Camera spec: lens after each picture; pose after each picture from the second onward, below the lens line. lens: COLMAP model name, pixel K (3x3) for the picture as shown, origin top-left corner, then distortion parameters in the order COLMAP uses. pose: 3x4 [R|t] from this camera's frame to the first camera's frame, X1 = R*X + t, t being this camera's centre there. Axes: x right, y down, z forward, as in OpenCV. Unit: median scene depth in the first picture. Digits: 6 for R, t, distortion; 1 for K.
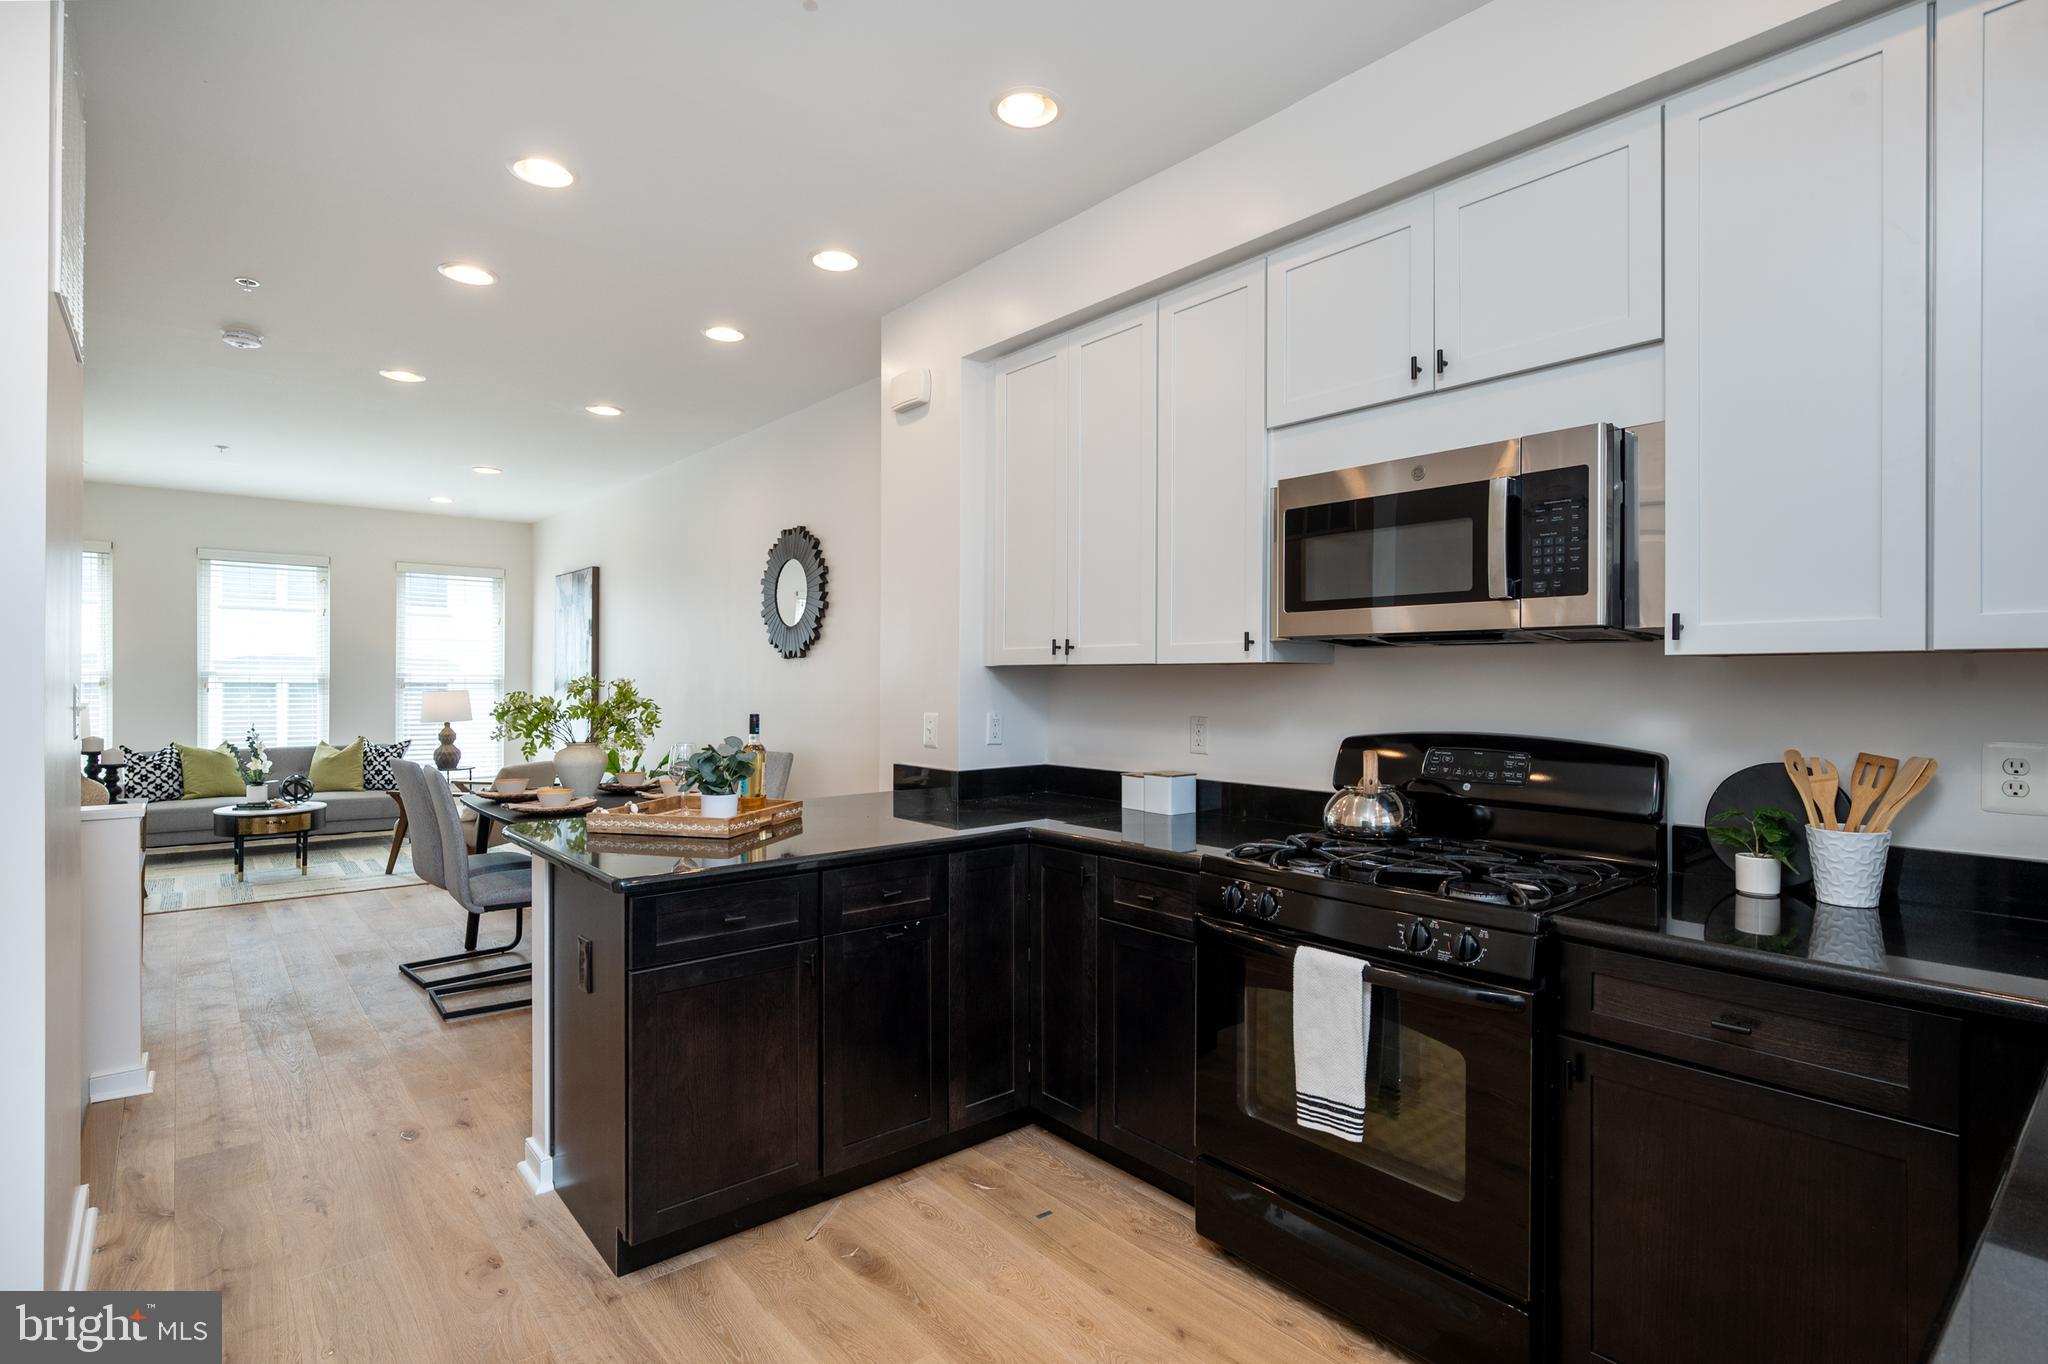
lens RADIAL K [[988.3, 0, 1025.5], [0, 988.3, 685.3], [0, 0, 1]] dist [-0.005093, -0.000327]
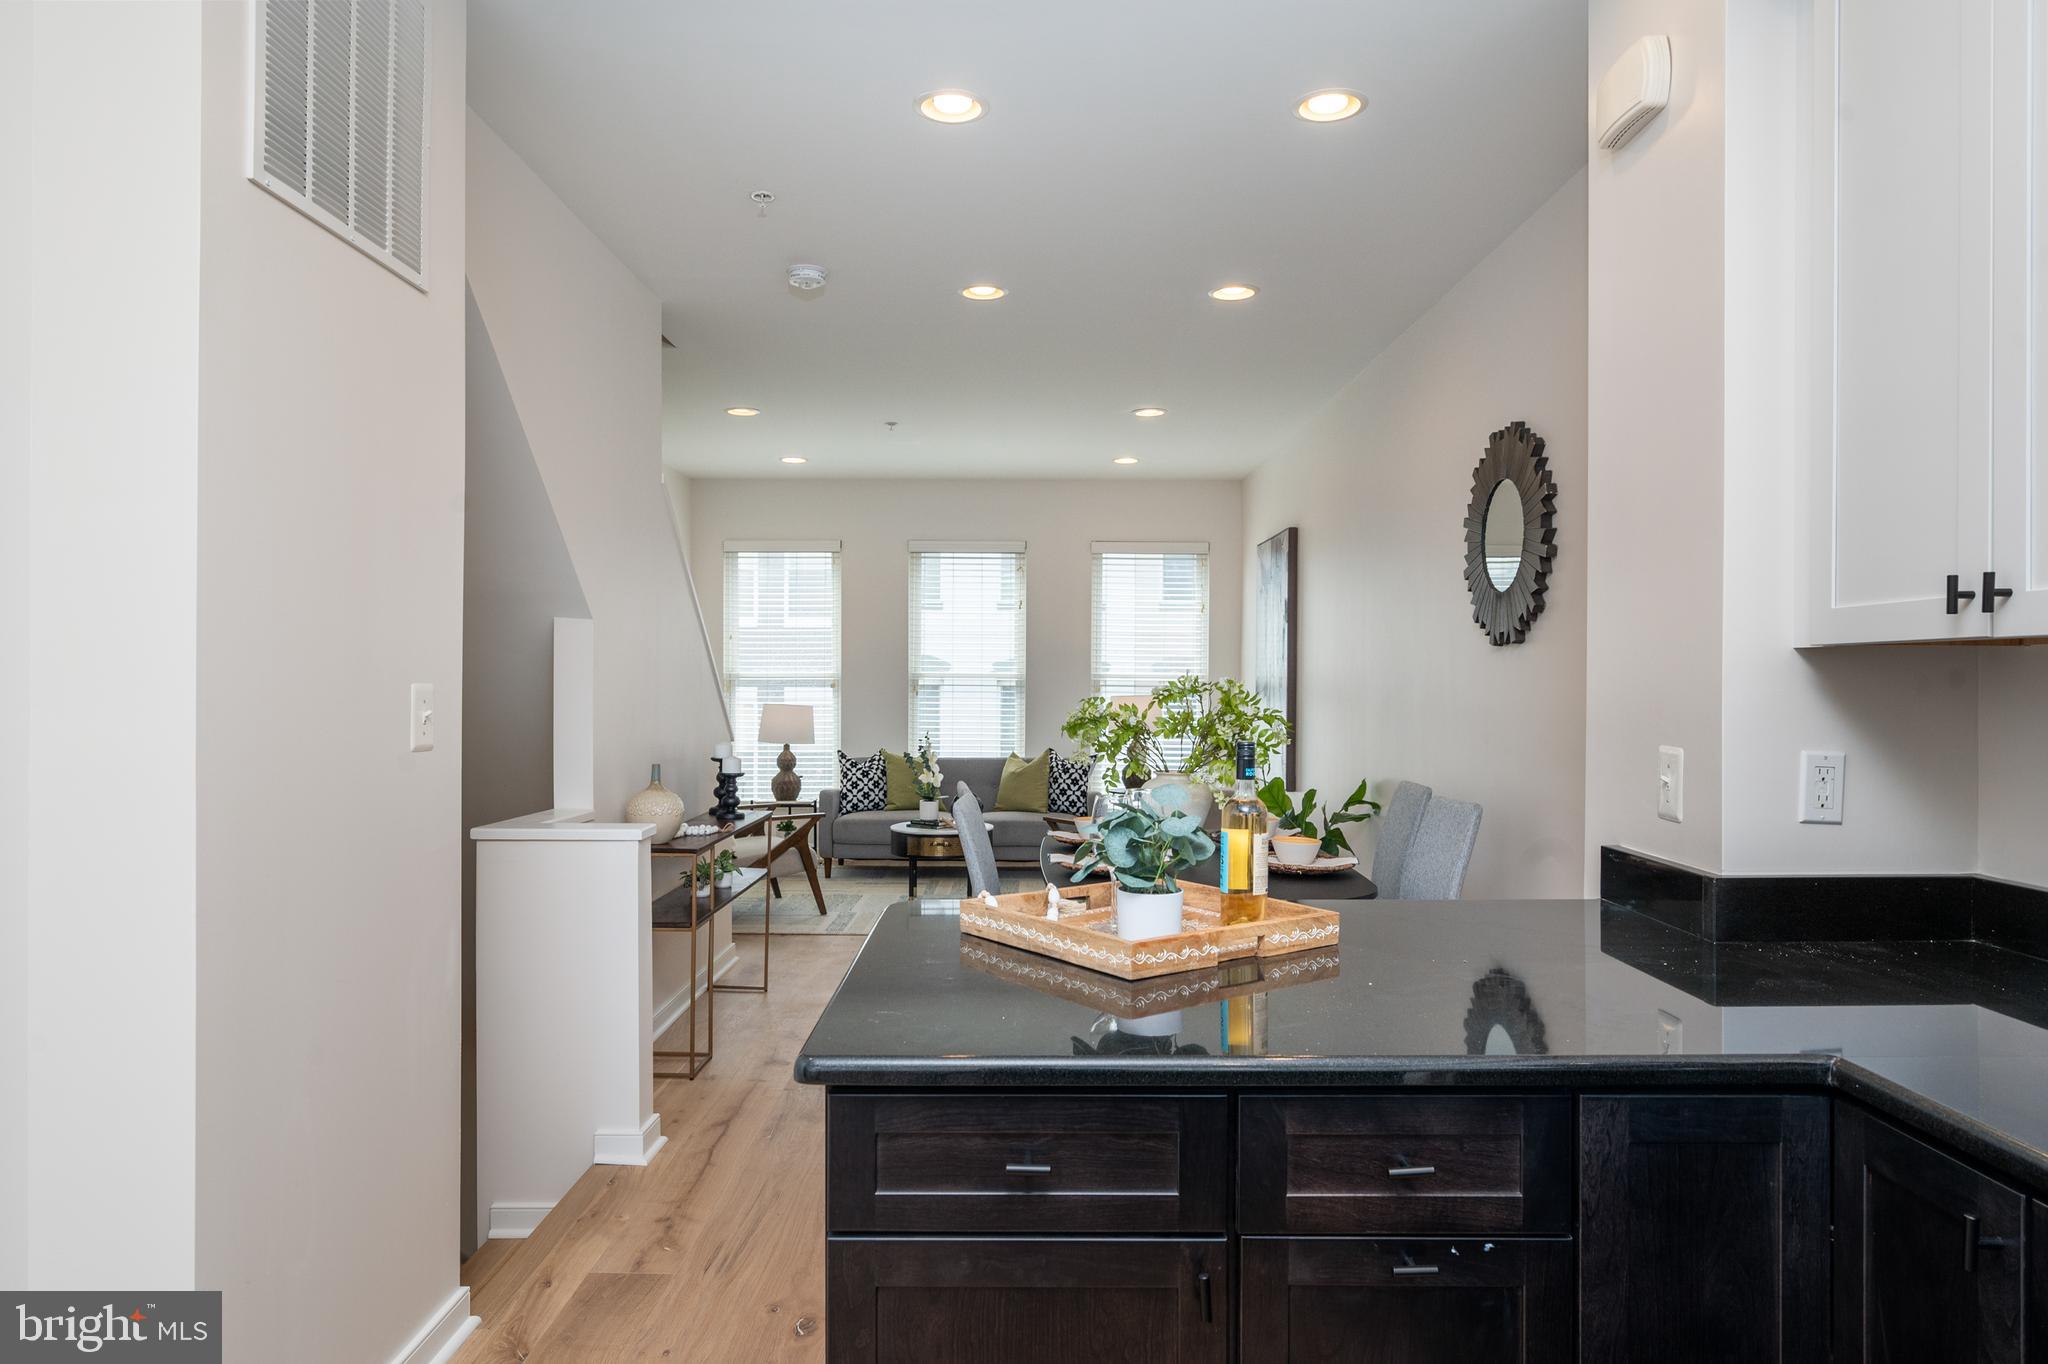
lens RADIAL K [[1284.2, 0, 1023.0], [0, 1284.2, 682.9], [0, 0, 1]] dist [-0.002668, -0.002150]
pose [[0.761252, -0.000145, -0.648456, 0.047871], [-0.003551, 0.999984, -0.004392, 0.000308], [0.648446, 0.005646, 0.761239, 0.221689]]
